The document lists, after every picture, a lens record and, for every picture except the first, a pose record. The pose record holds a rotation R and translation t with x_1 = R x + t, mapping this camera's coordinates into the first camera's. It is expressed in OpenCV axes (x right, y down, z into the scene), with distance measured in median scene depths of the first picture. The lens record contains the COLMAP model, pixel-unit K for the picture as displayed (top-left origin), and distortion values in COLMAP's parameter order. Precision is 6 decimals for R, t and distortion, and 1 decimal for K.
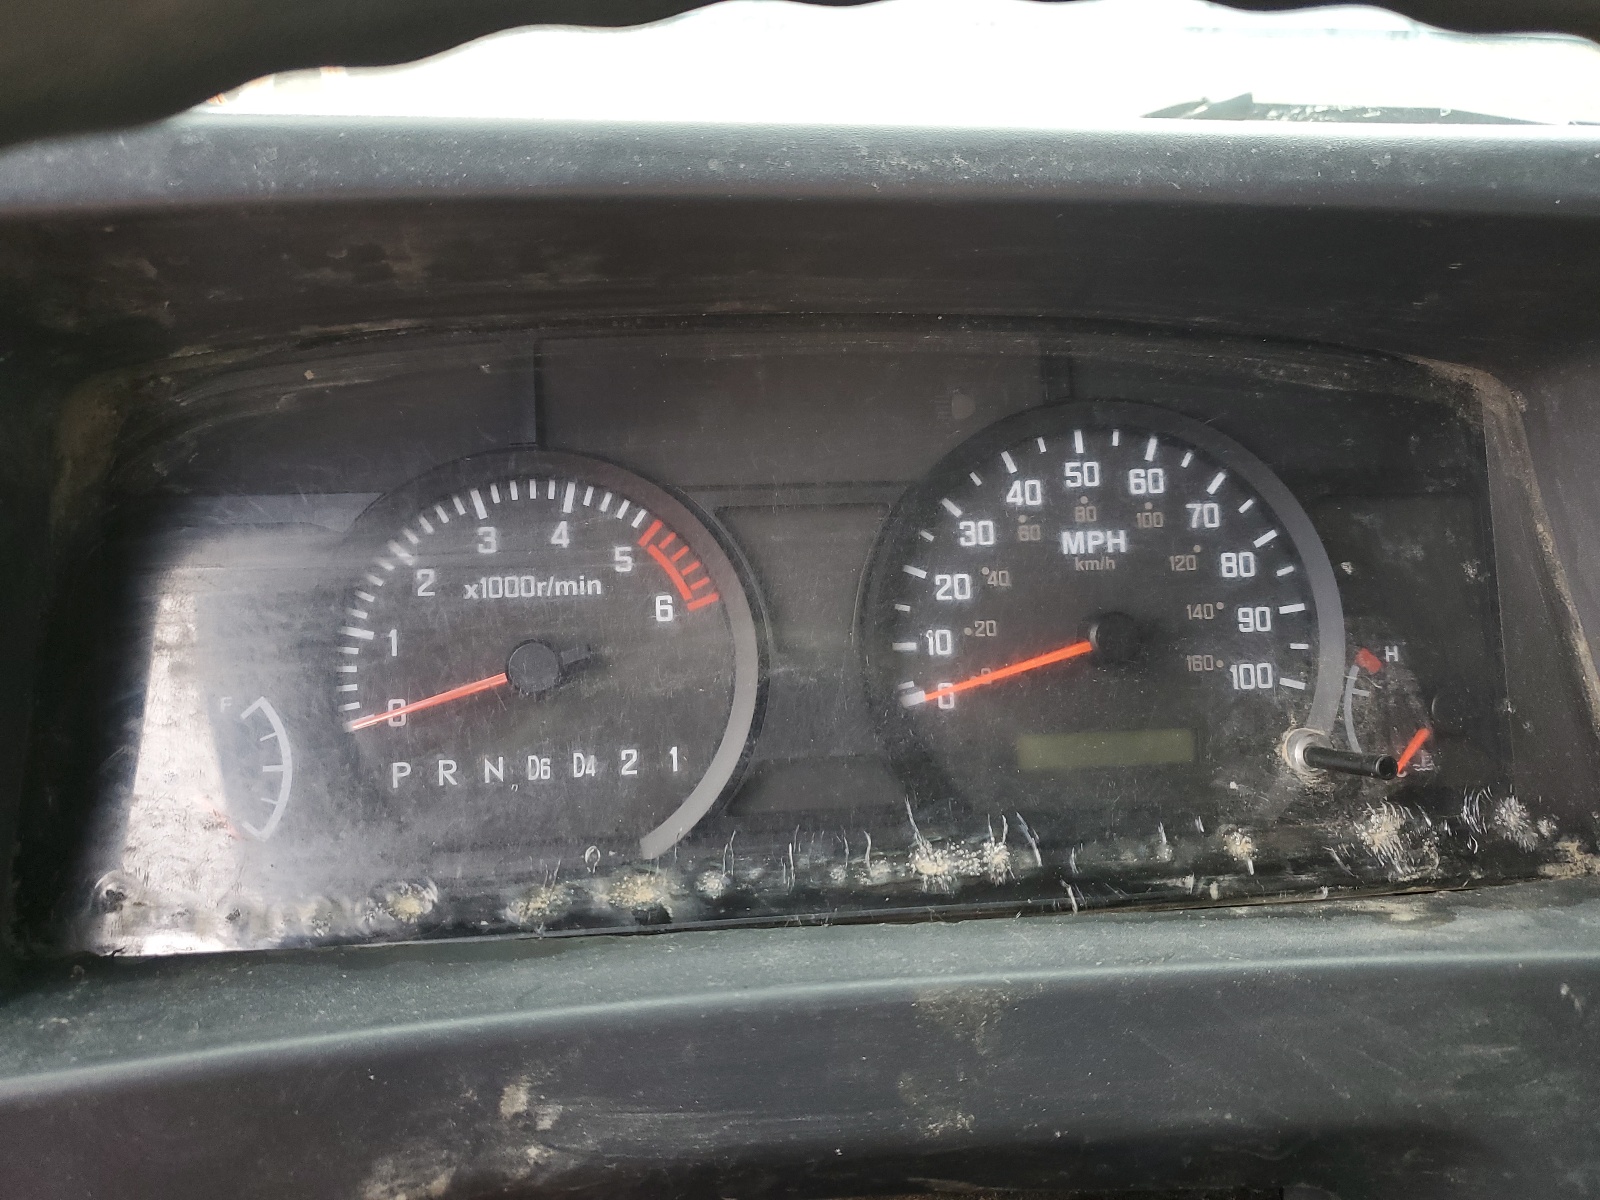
lens RADIAL K [[1435.4, 0, 800.5], [0, 1435.4, 600.1], [0, 0, 1]] dist [0.054728, 0.000215]
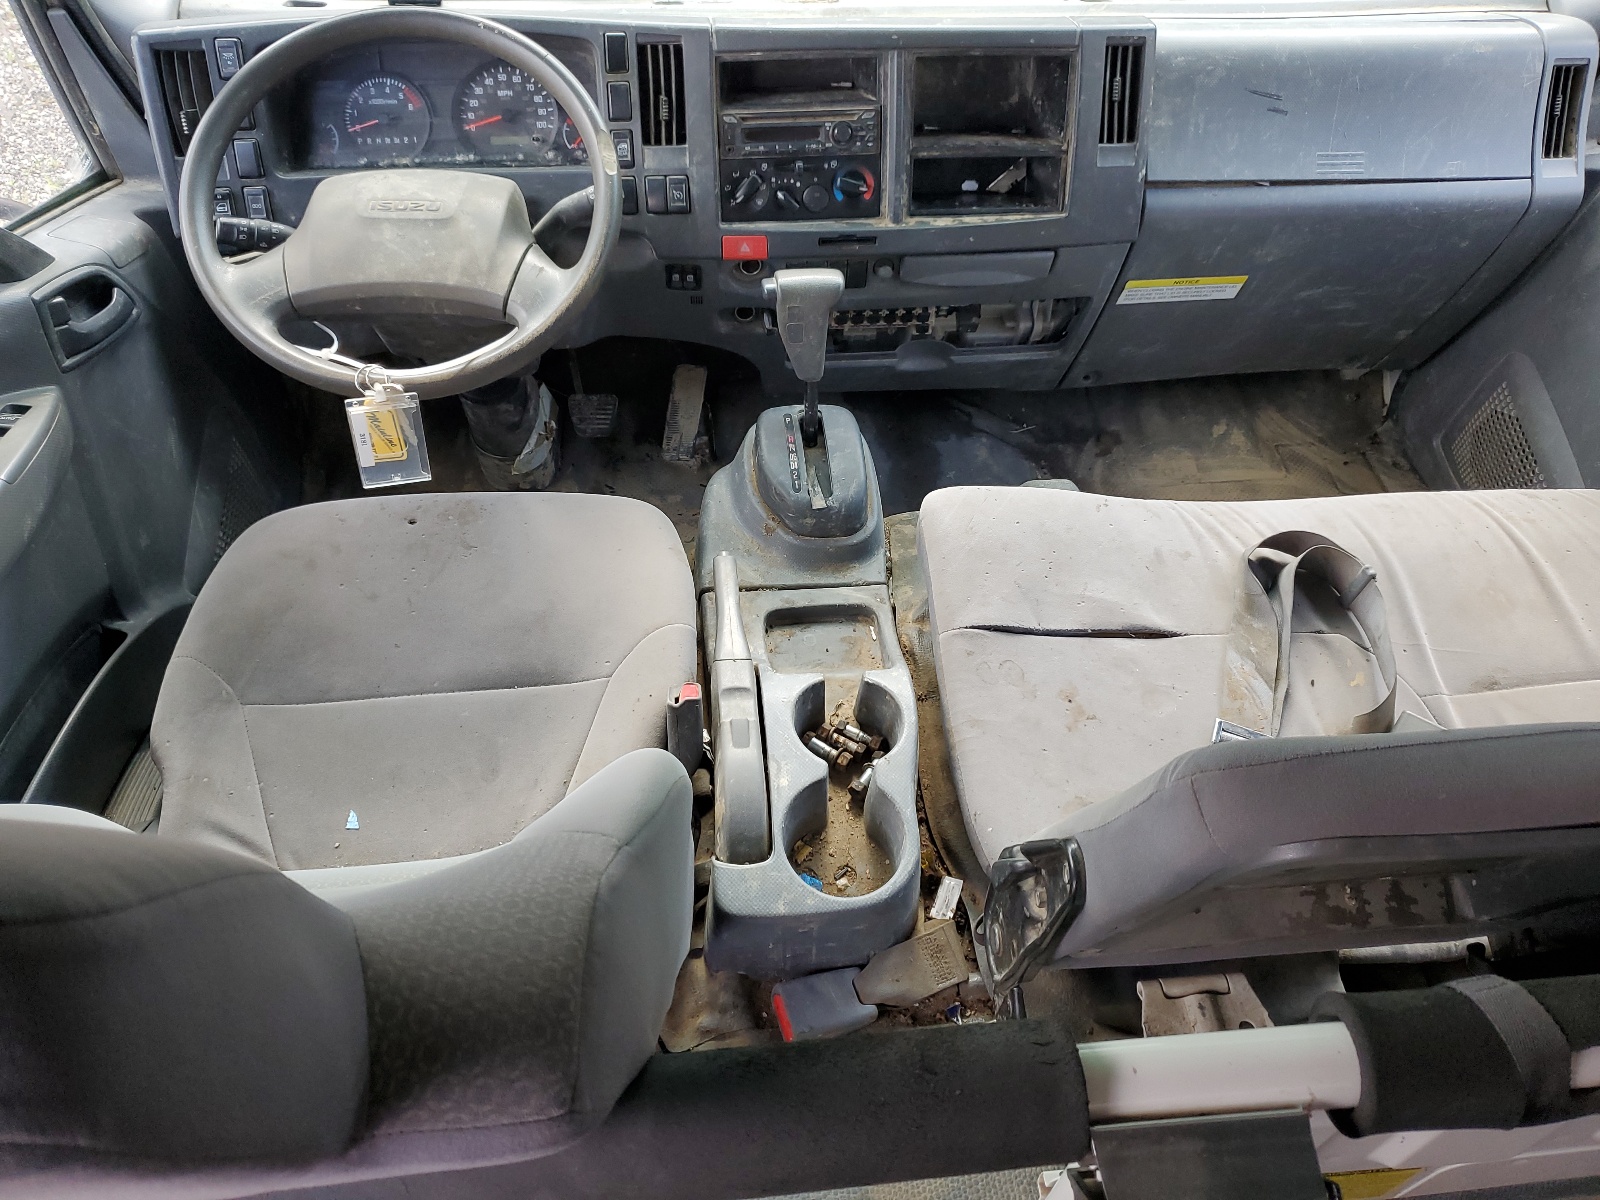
lens RADIAL K [[1435.4, 0, 799.9], [0, 1435.4, 599.6], [0, 0, 1]] dist [0.054728, 0.000215]
pose [[0.999392, 0.018899, -0.029314, 1.355745], [-0.008539, 0.947471, 0.319729, 0.005938], [0.033817, -0.319284, 0.947056, -4.016060]]
